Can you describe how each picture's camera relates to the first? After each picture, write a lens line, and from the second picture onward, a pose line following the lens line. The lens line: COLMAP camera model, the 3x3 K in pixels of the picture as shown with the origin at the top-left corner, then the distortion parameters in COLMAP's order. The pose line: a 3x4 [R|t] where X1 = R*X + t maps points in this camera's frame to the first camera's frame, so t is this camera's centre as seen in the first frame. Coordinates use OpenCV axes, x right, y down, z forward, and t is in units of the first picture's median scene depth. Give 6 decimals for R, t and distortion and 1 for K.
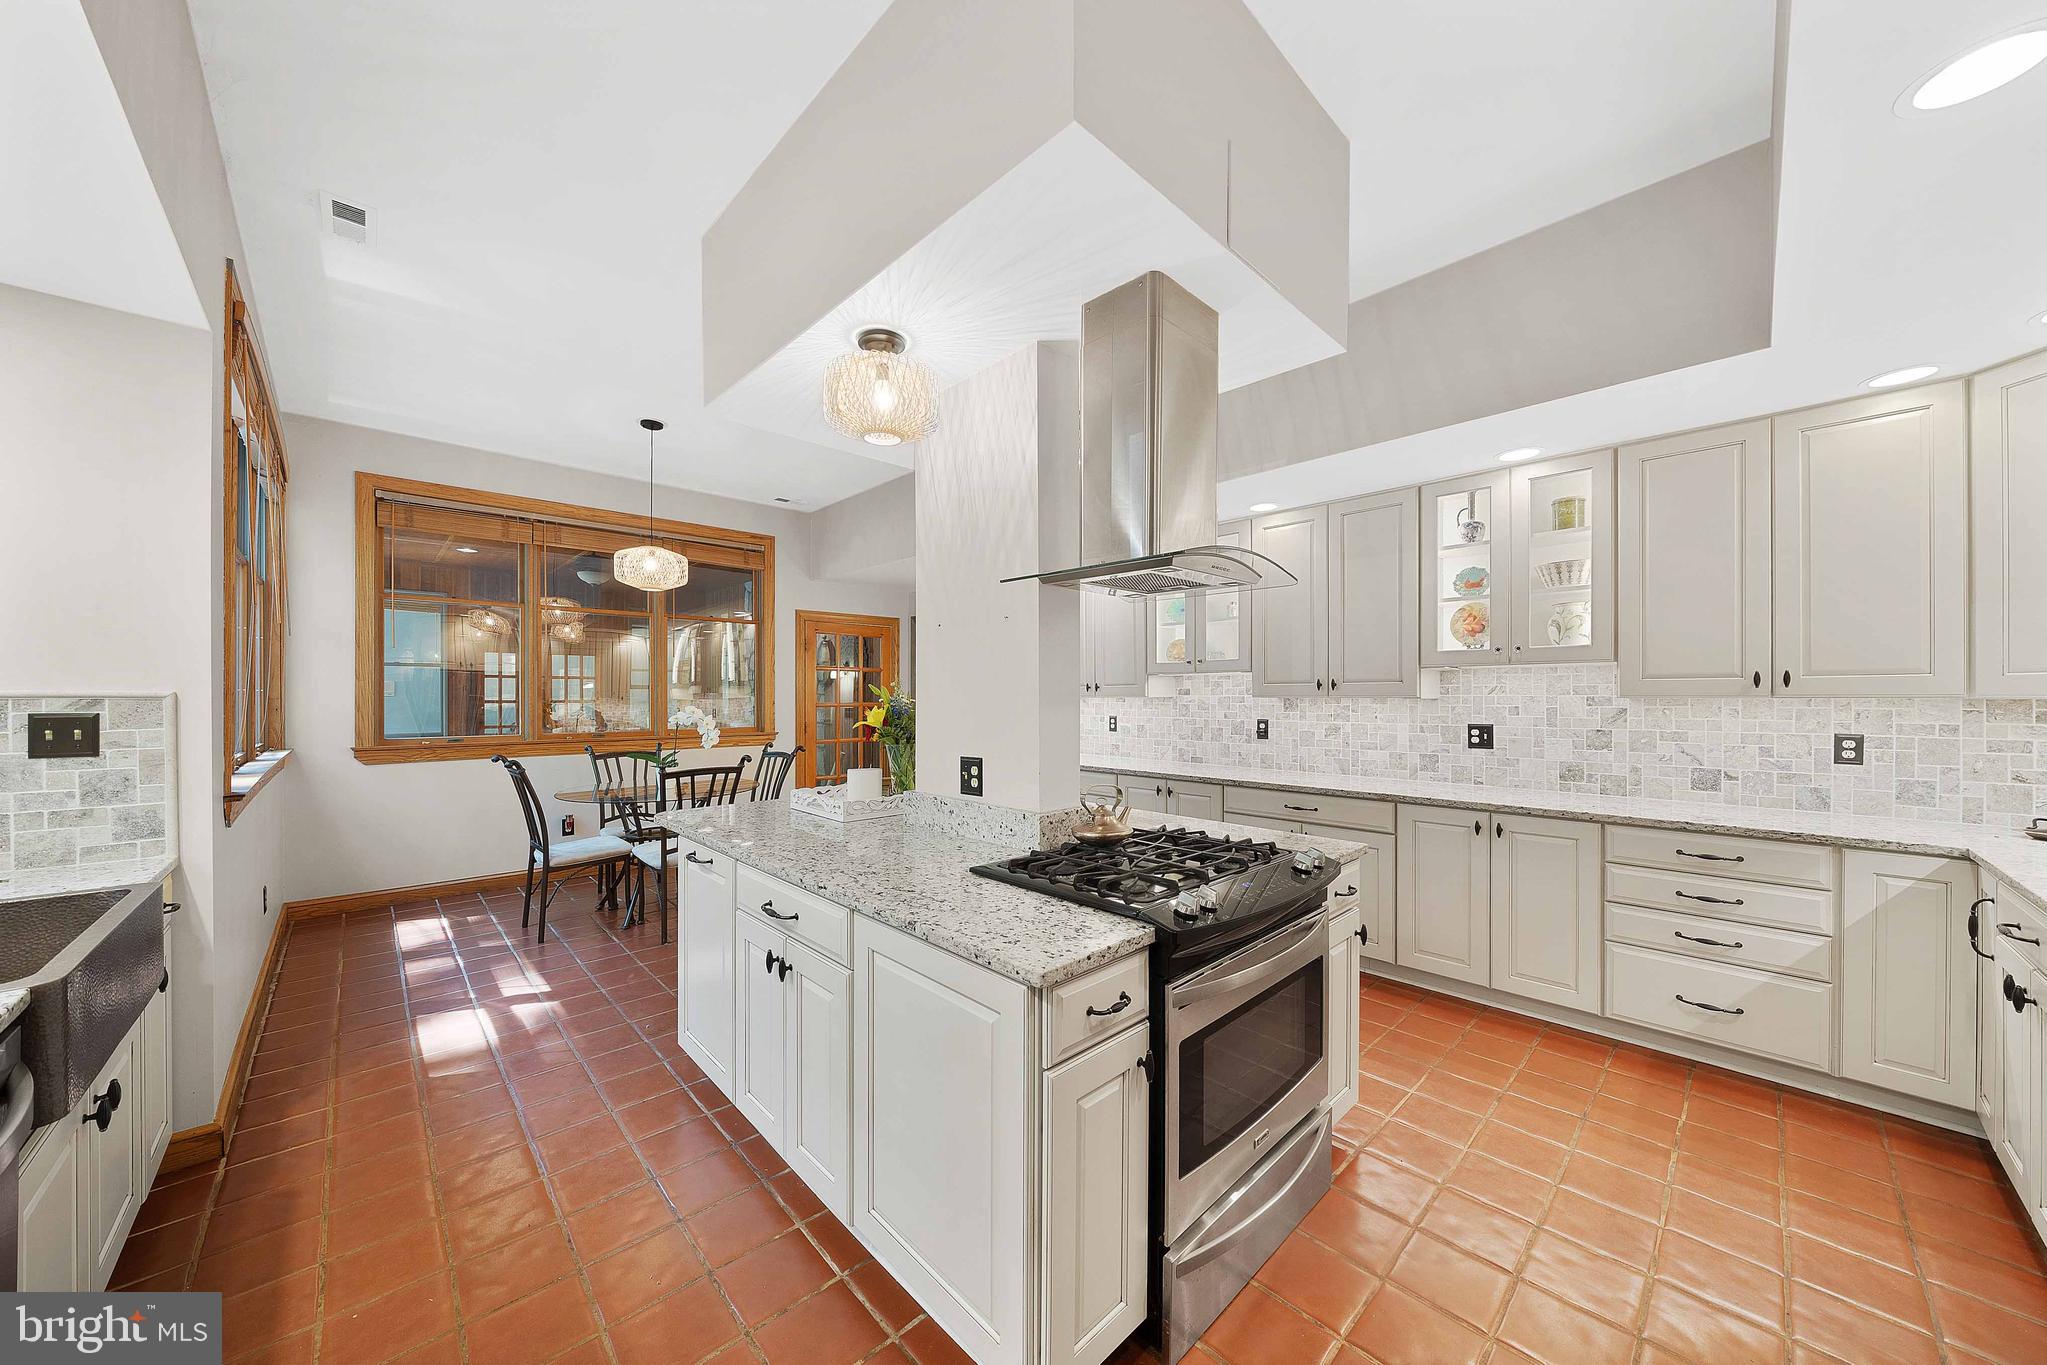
lens RADIAL K [[705.6, 0, 1037.7], [0, 705.6, 697.2], [0, 0, 1]] dist [-0.001144, -0.000026]
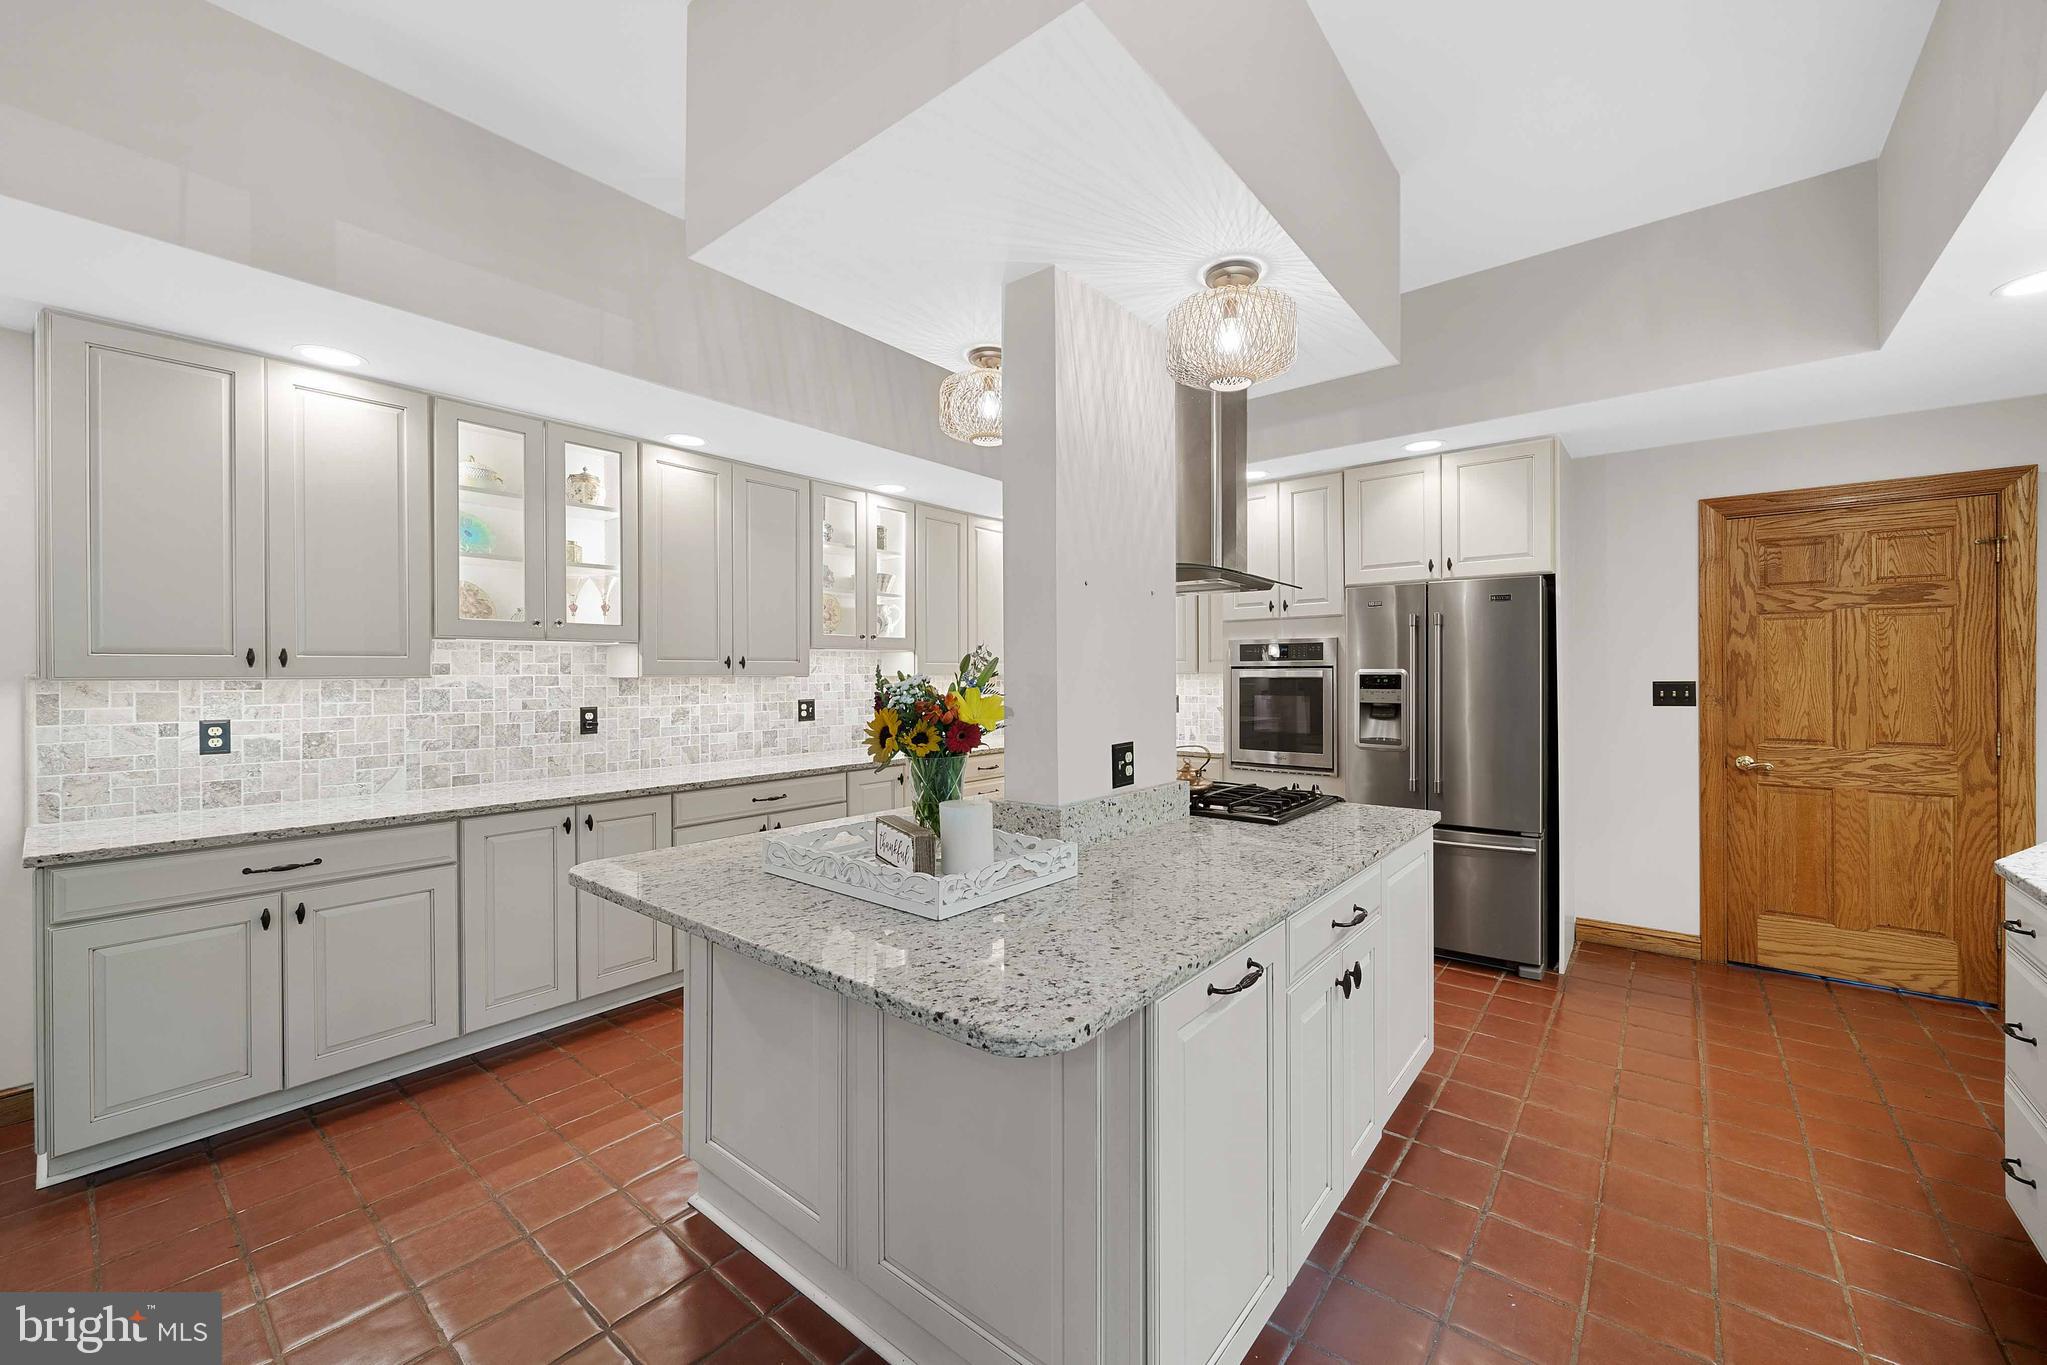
lens RADIAL K [[794.9, 0, 1026.6], [0, 794.9, 674.8], [0, 0, 1]] dist [0.001685, -0.000379]
pose [[-0.109551, -0.001063, 0.993981, -0.641849], [0.004747, 0.999987, 0.001593, -0.001603], [-0.993970, 0.004893, -0.109545, 0.738731]]
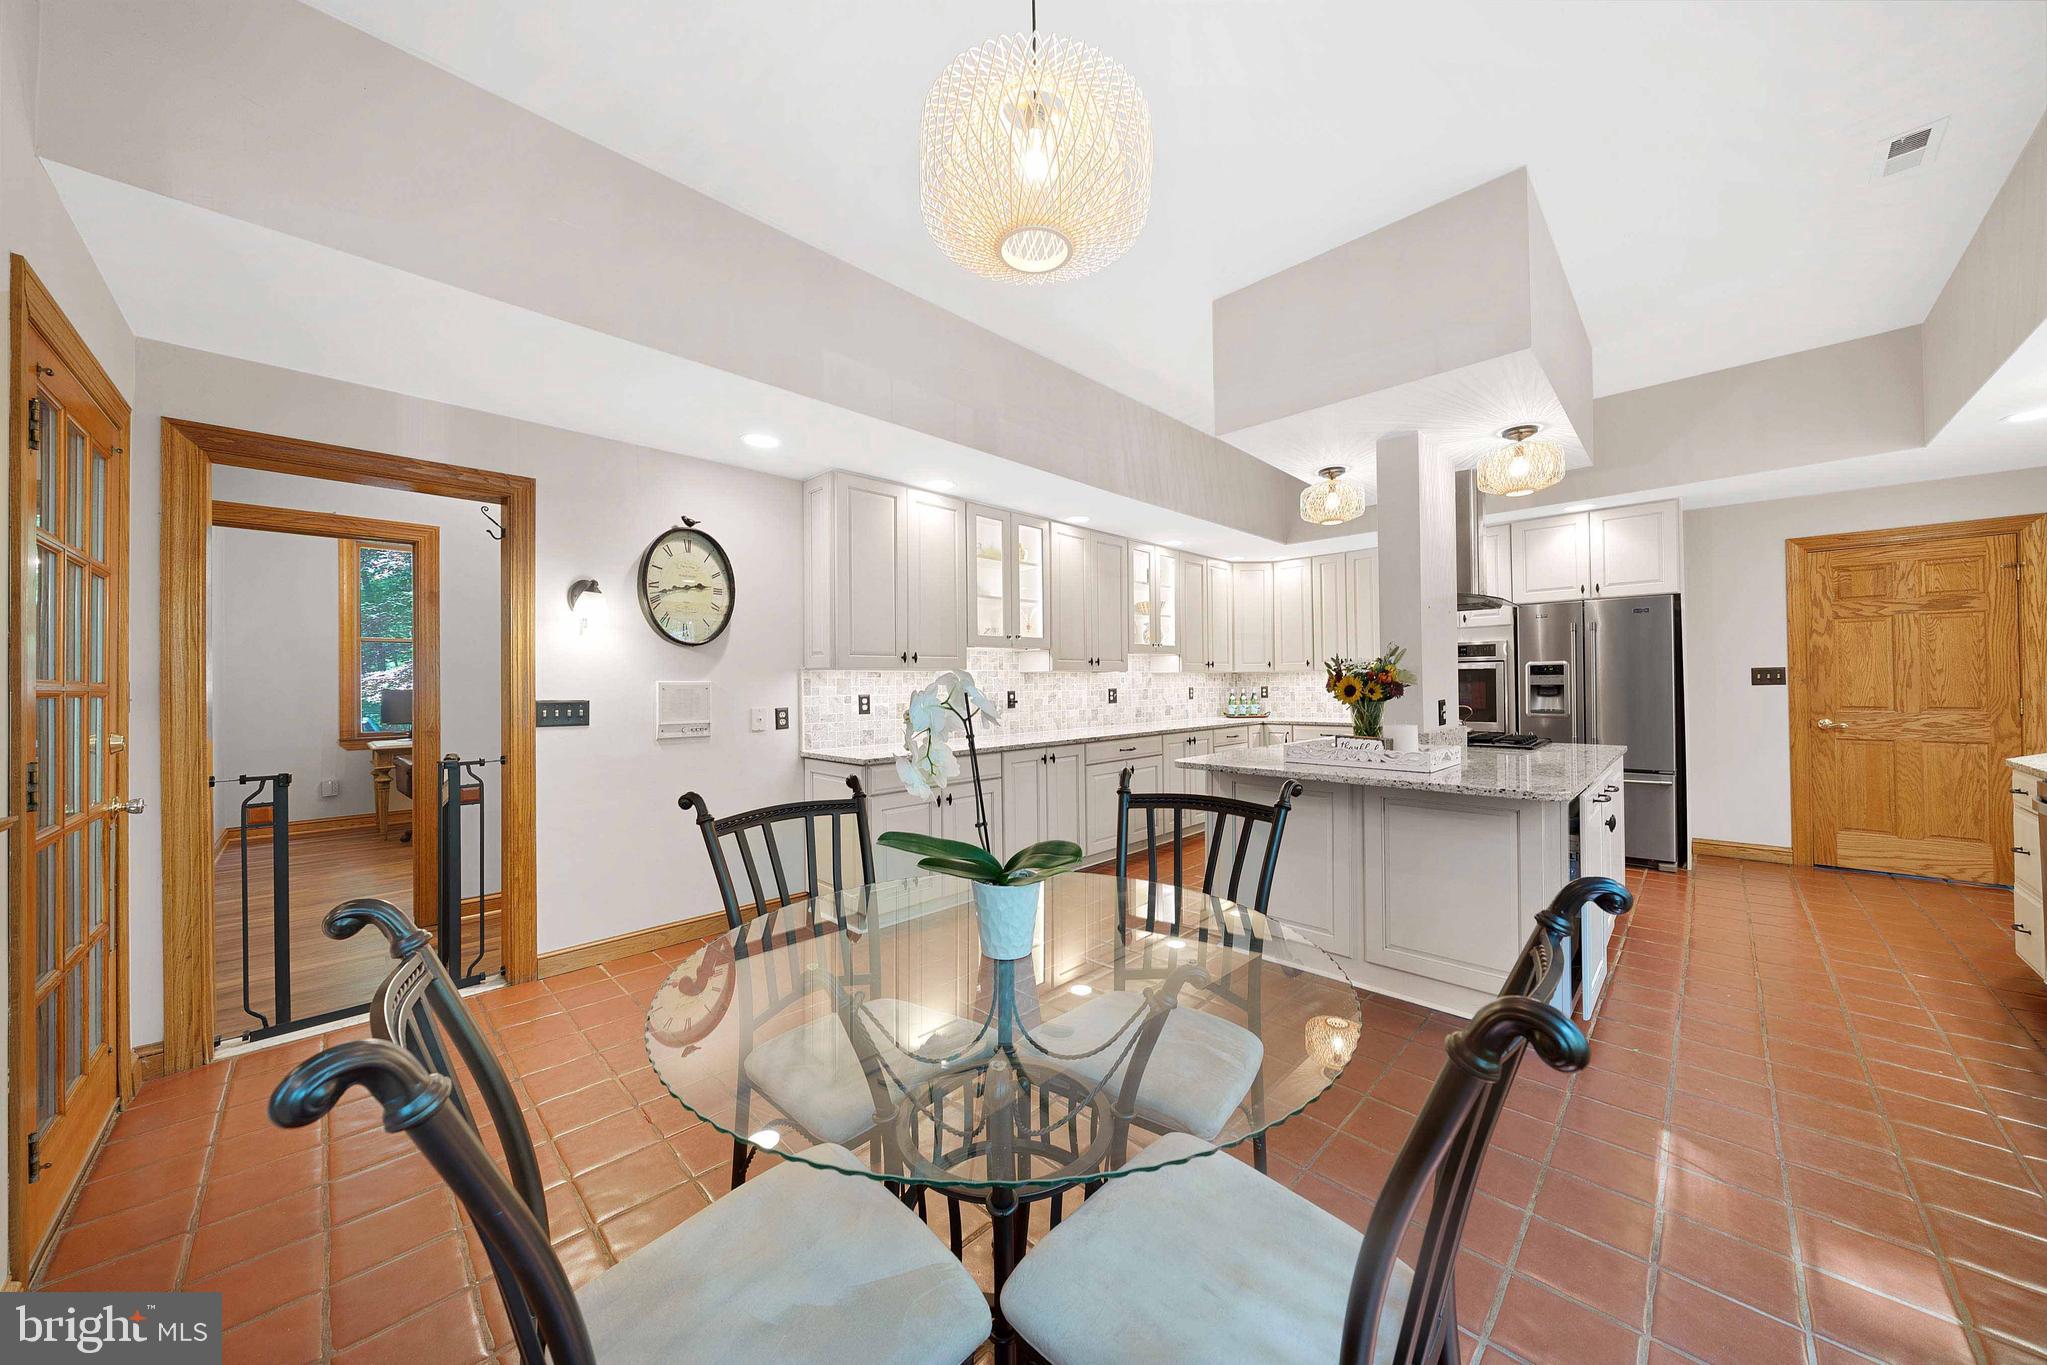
lens RADIAL K [[699.1, 0, 1033.0], [0, 699.1, 679.0], [0, 0, 1]] dist [-0.000021, -0.000005]
pose [[-0.022141, 0.007286, 0.999728, -0.943966], [0.013017, 0.999891, -0.006999, 0.023716], [-0.999670, 0.012859, -0.022233, 1.146548]]
